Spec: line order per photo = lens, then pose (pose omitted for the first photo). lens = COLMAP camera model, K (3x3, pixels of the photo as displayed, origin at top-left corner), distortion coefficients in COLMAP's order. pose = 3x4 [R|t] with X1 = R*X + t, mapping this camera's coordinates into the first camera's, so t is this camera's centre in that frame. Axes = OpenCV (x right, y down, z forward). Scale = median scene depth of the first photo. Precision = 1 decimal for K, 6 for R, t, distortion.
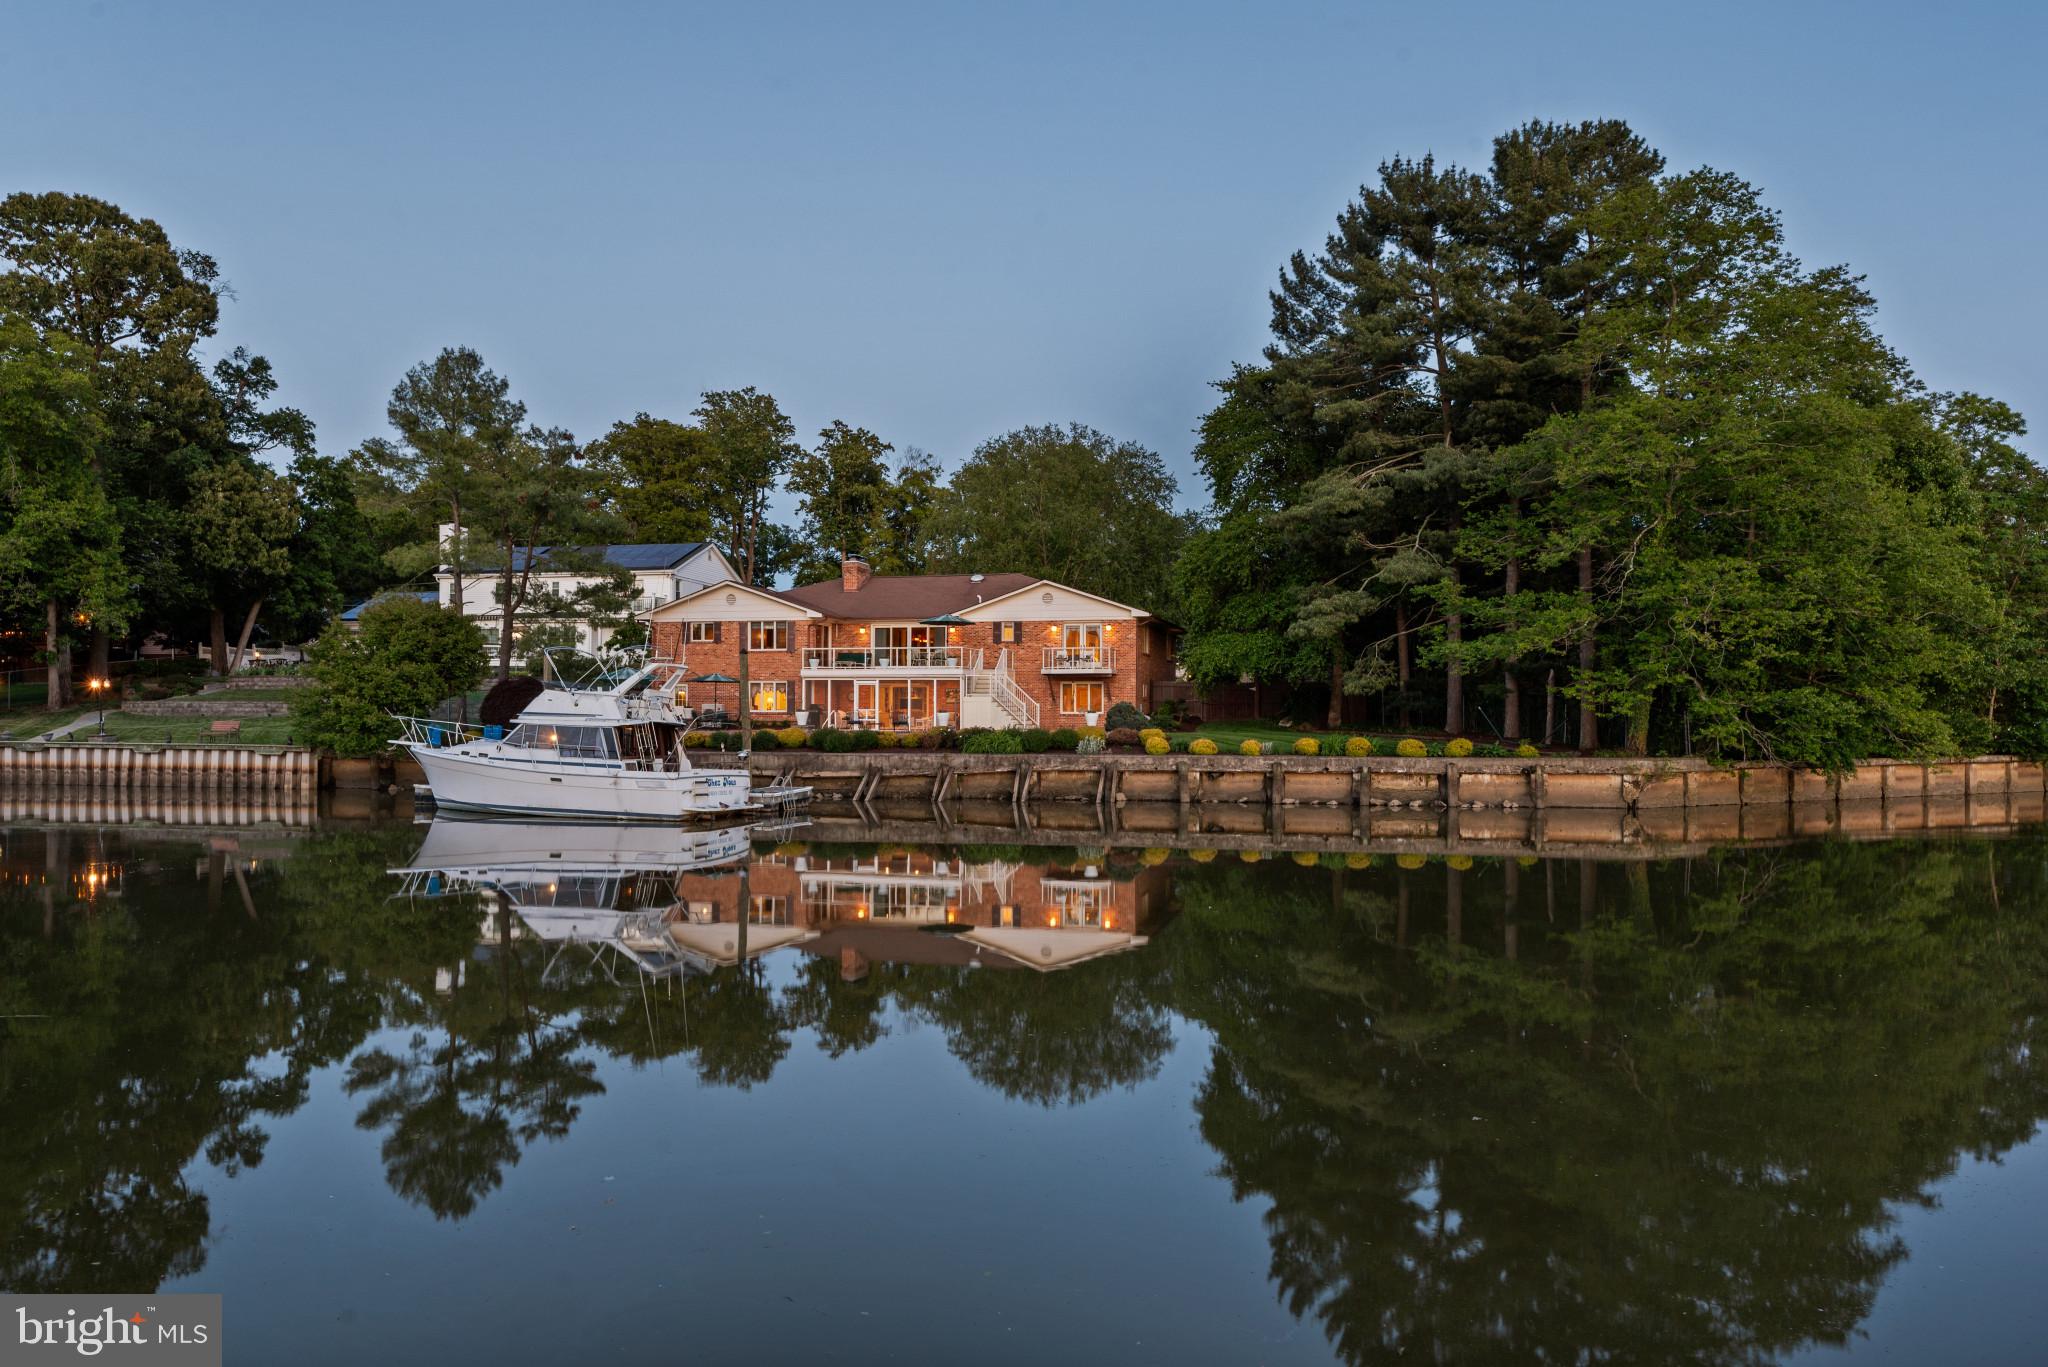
lens RADIAL K [[1335.6, 0, 1019.3], [0, 1335.6, 696.9], [0, 0, 1]] dist [-0.002060, 0.000739]
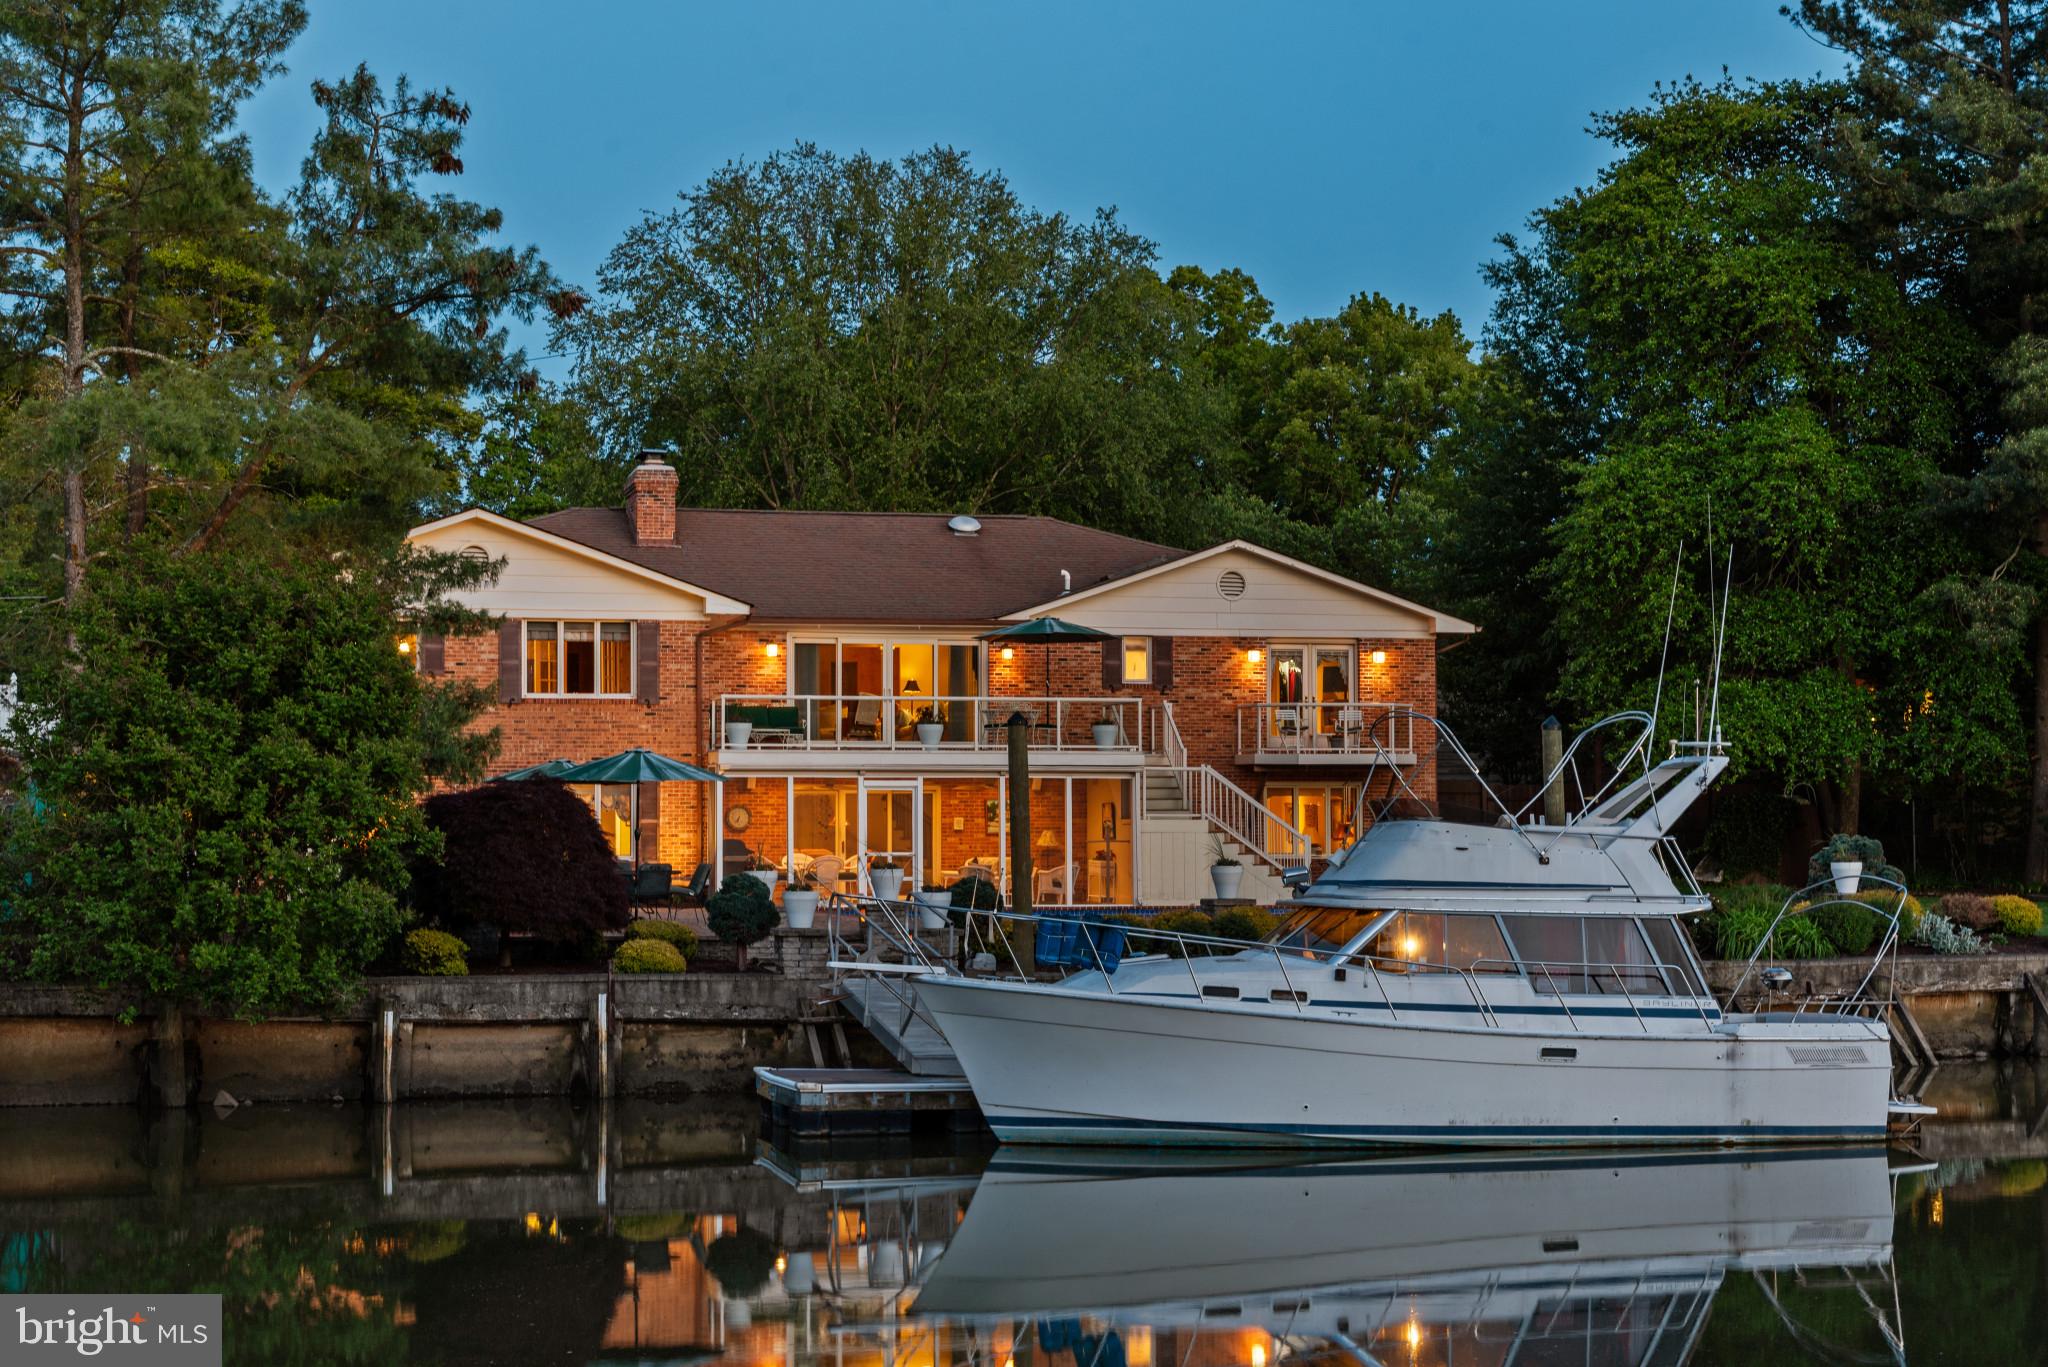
lens RADIAL K [[3301.9, 0, 1032.8], [0, 3301.9, 721.4], [0, 0, 1]] dist [0.022699, -0.225480]
pose [[0.875523, 0.010213, 0.483069, -0.549748], [0.000004, 0.999776, -0.021145, -0.008700], [-0.483177, 0.018514, 0.875327, 0.126933]]
